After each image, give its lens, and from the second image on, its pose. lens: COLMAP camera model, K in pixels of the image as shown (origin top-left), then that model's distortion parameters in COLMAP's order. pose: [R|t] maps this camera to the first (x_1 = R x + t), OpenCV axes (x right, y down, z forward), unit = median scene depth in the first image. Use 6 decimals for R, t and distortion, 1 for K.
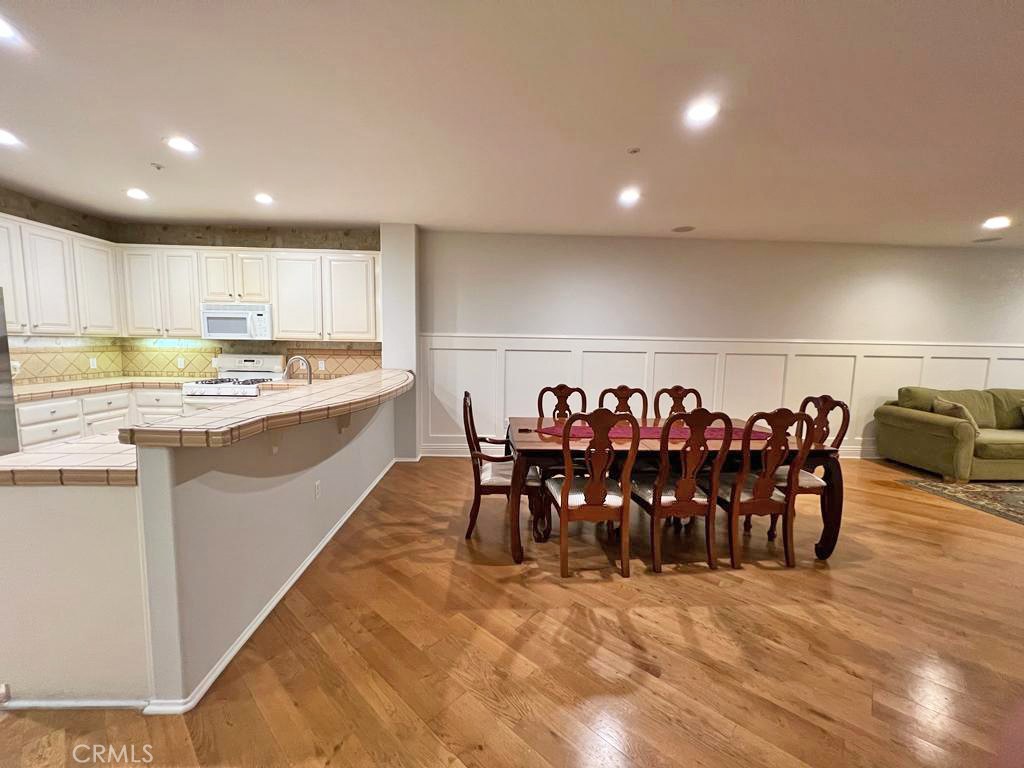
lens RADIAL K [[409.1, 0, 513.1], [0, 409.1, 384.3], [0, 0, 1]] dist [-0.001699, 0.000081]
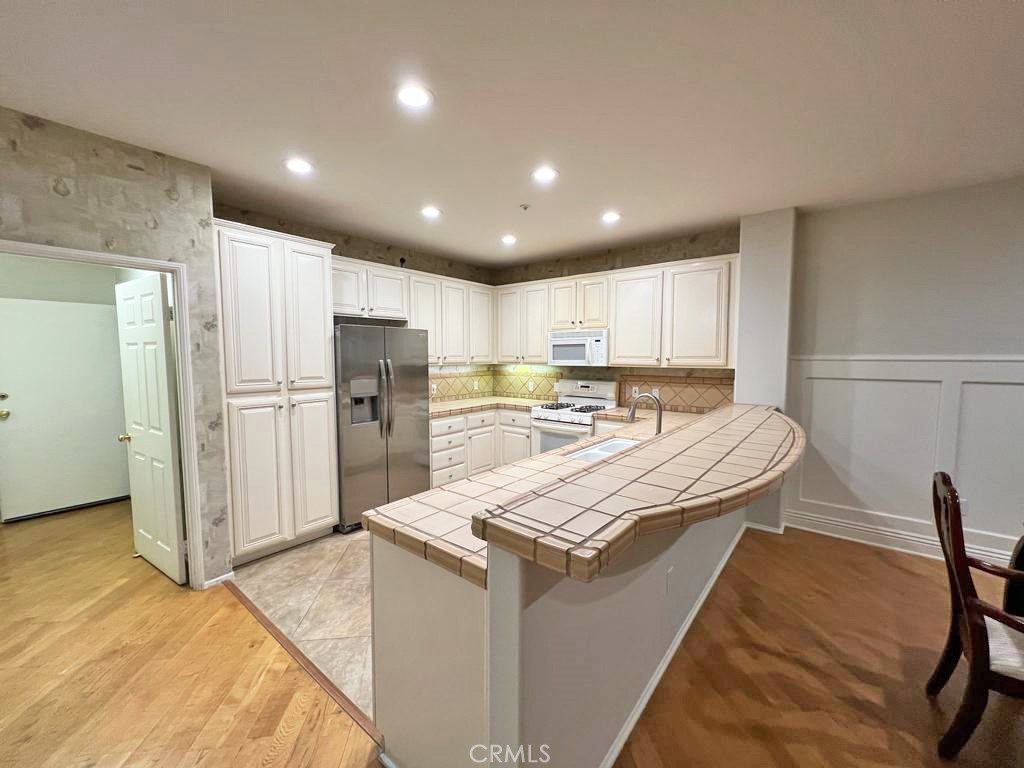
lens RADIAL K [[409.1, 0, 513.1], [0, 409.1, 384.3], [0, 0, 1]] dist [-0.001699, 0.000081]
pose [[0.750997, 0.028492, -0.659691, -0.127959], [-0.051743, 0.998536, -0.015778, -0.041168], [0.658276, 0.045984, 0.751371, 0.145086]]
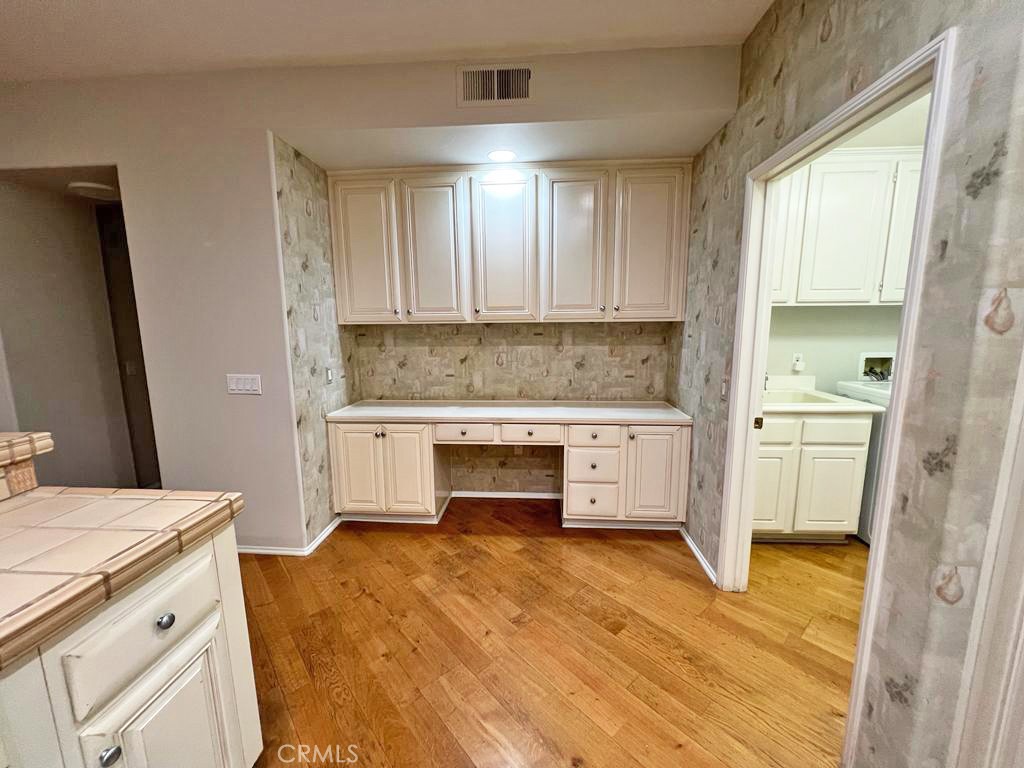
lens RADIAL K [[409.1, 0, 513.1], [0, 409.1, 384.3], [0, 0, 1]] dist [-0.001699, 0.000081]
pose [[-0.993796, -0.030982, 0.106815, -0.642112], [-0.002983, 0.967496, 0.252868, -0.065052], [-0.111178, 0.250981, -0.961586, 0.536098]]
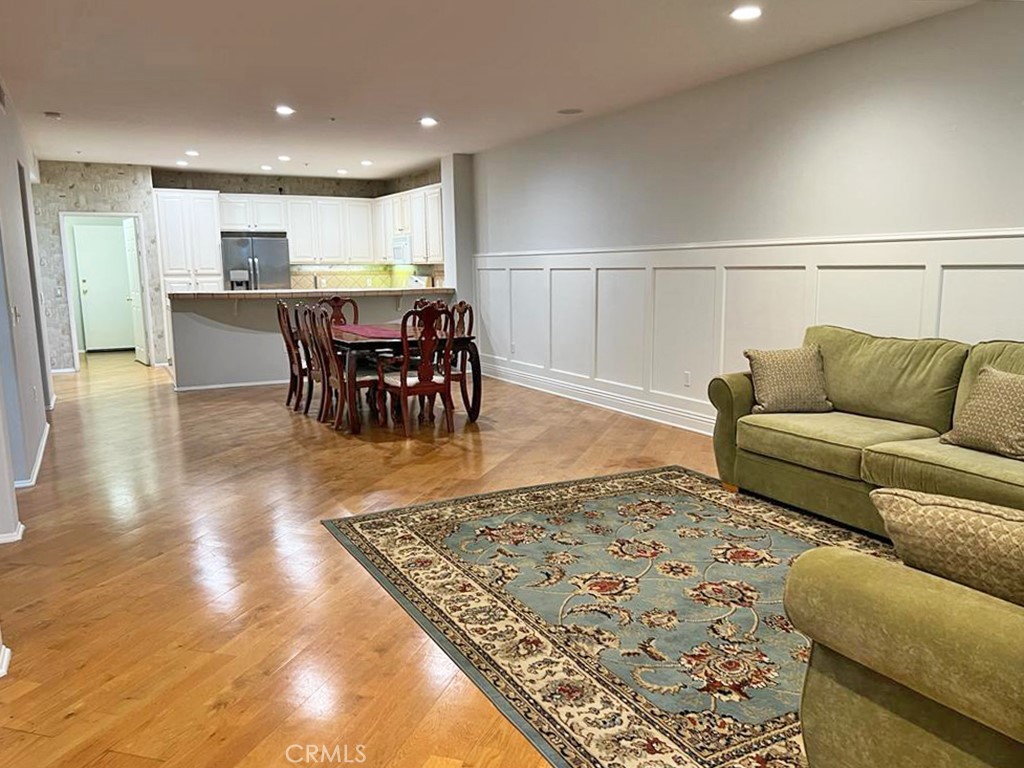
lens RADIAL K [[799.0, 0, 544.7], [0, 799.0, 402.3], [0, 0, 1]] dist [0.007312, 0.000412]
pose [[0.450046, 0.129305, -0.883594, 1.896931], [-0.075072, 0.991437, 0.106850, 0.022942], [0.889844, 0.018246, 0.455900, 0.253773]]
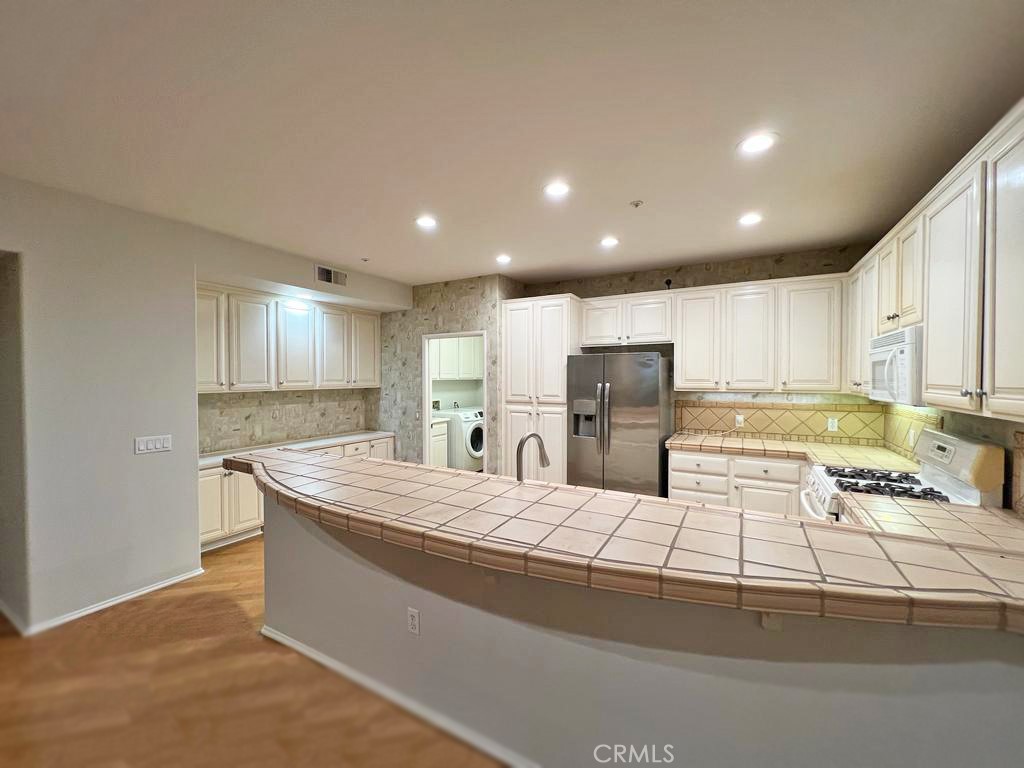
lens RADIAL K [[409.1, 0, 513.1], [0, 409.1, 384.3], [0, 0, 1]] dist [-0.001699, 0.000081]
pose [[-0.530300, -0.004399, -0.847798, 0.012248], [-0.095180, 0.993974, 0.054378, -0.117527], [0.842450, 0.109530, -0.527523, 0.891250]]
